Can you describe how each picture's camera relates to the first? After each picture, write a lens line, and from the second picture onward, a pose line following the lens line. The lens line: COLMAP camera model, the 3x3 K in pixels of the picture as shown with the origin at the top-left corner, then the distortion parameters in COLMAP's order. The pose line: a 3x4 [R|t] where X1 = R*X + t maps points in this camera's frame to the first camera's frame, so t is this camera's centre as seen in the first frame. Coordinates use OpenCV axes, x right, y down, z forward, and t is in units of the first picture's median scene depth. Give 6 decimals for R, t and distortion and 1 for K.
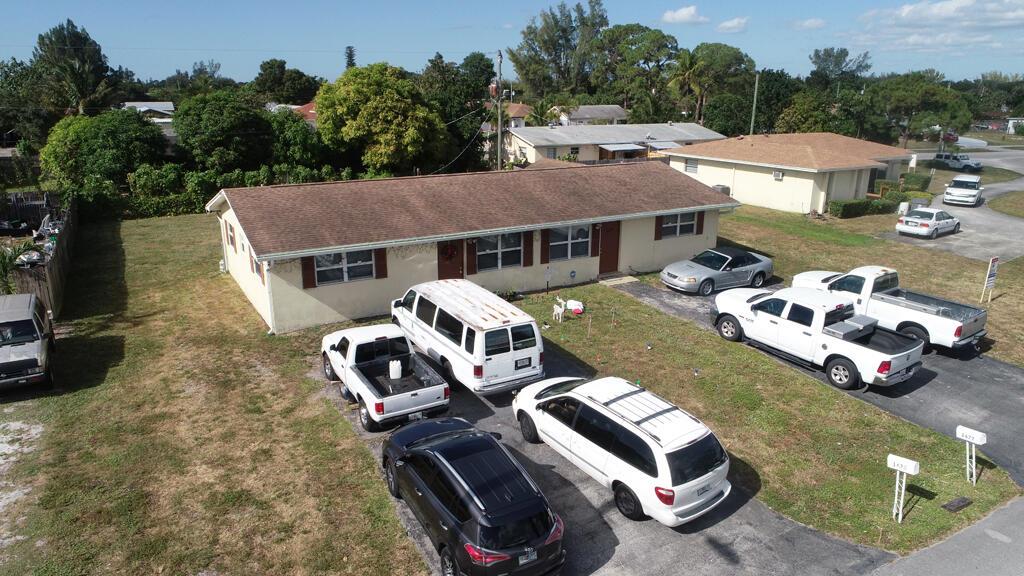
lens RADIAL K [[690.5, 0, 513.3], [0, 690.5, 295.6], [0, 0, 1]] dist [-0.007911, 0.003479]
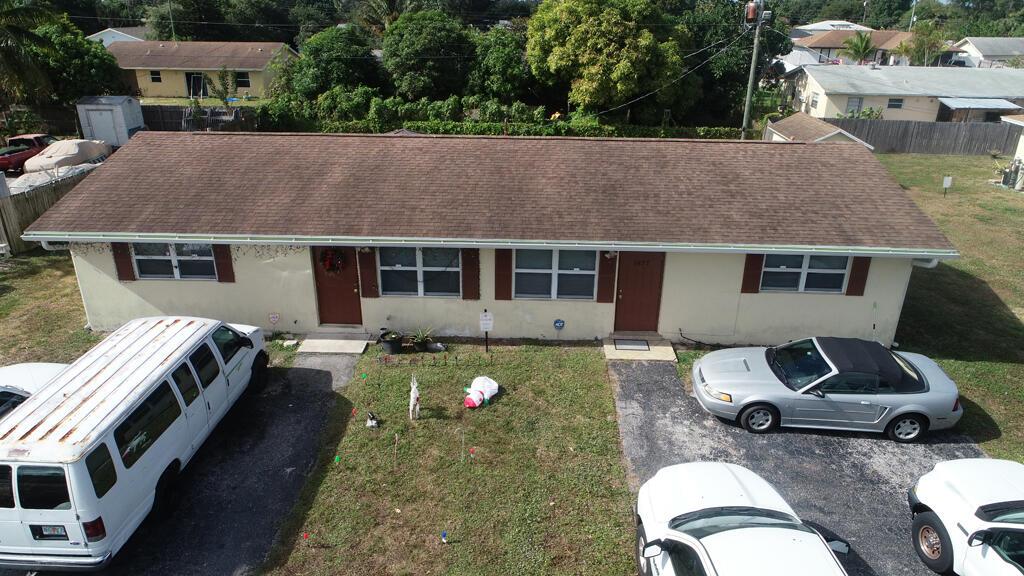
lens RADIAL K [[690.5, 0, 512.4], [0, 690.5, 293.2], [0, 0, 1]] dist [-0.007911, 0.003479]
pose [[0.845396, 0.210853, -0.490762, 0.338582], [-0.161746, 0.976706, 0.141009, -0.134953], [0.509062, -0.039830, 0.859808, 0.457735]]
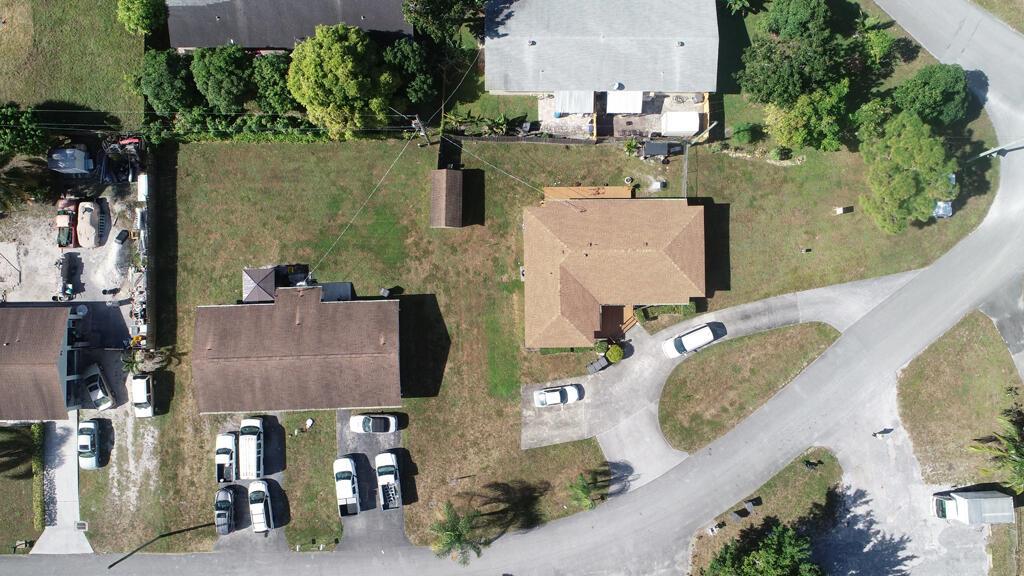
lens RADIAL K [[690.5, 0, 507.6], [0, 690.5, 285.1], [0, 0, 1]] dist [-0.007911, 0.003479]
pose [[0.878474, 0.477627, -0.012476, 0.519784], [-0.143497, 0.288652, 0.946620, -2.702789], [0.455733, -0.829790, 0.322111, 0.826059]]
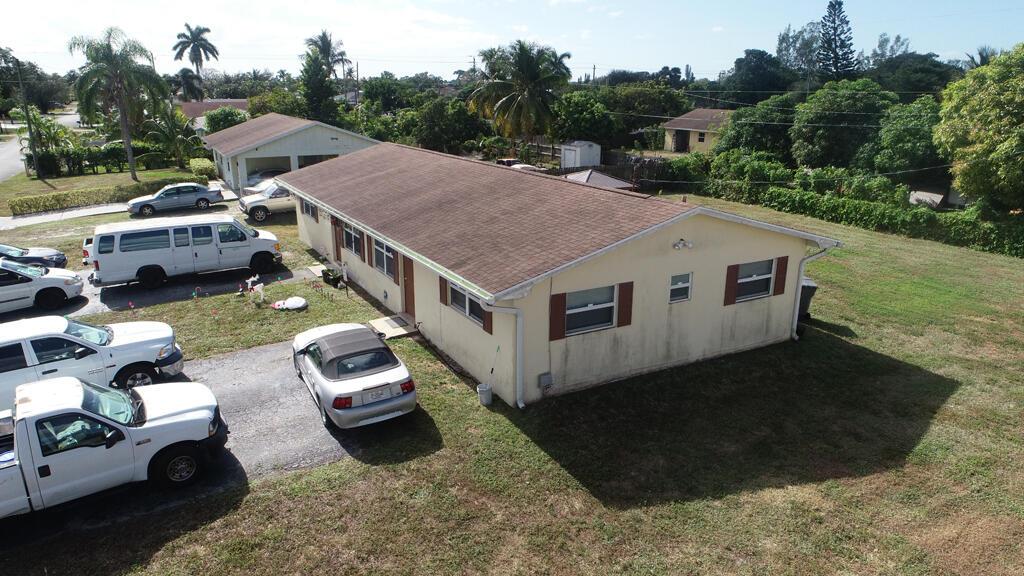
lens RADIAL K [[690.5, 0, 511.1], [0, 690.5, 291.2], [0, 0, 1]] dist [-0.007911, 0.003479]
pose [[-0.005892, 0.286892, -0.957945, 0.821690], [-0.297524, 0.914075, 0.275584, -0.288039], [0.954696, 0.286635, 0.079972, 1.064927]]
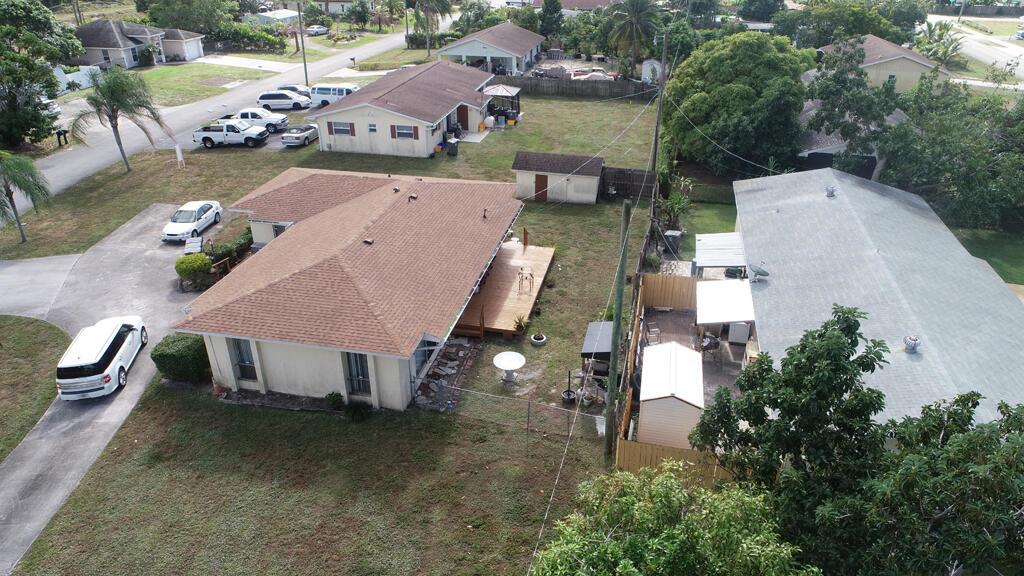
lens RADIAL K [[690.5, 0, 510.2], [0, 690.5, 284.7], [0, 0, 1]] dist [-0.007911, 0.003479]
pose [[-0.660064, 0.348423, -0.665520, 1.434757], [-0.215544, 0.760837, 0.612102, -1.112117], [0.719623, 0.547475, -0.427100, 2.615505]]
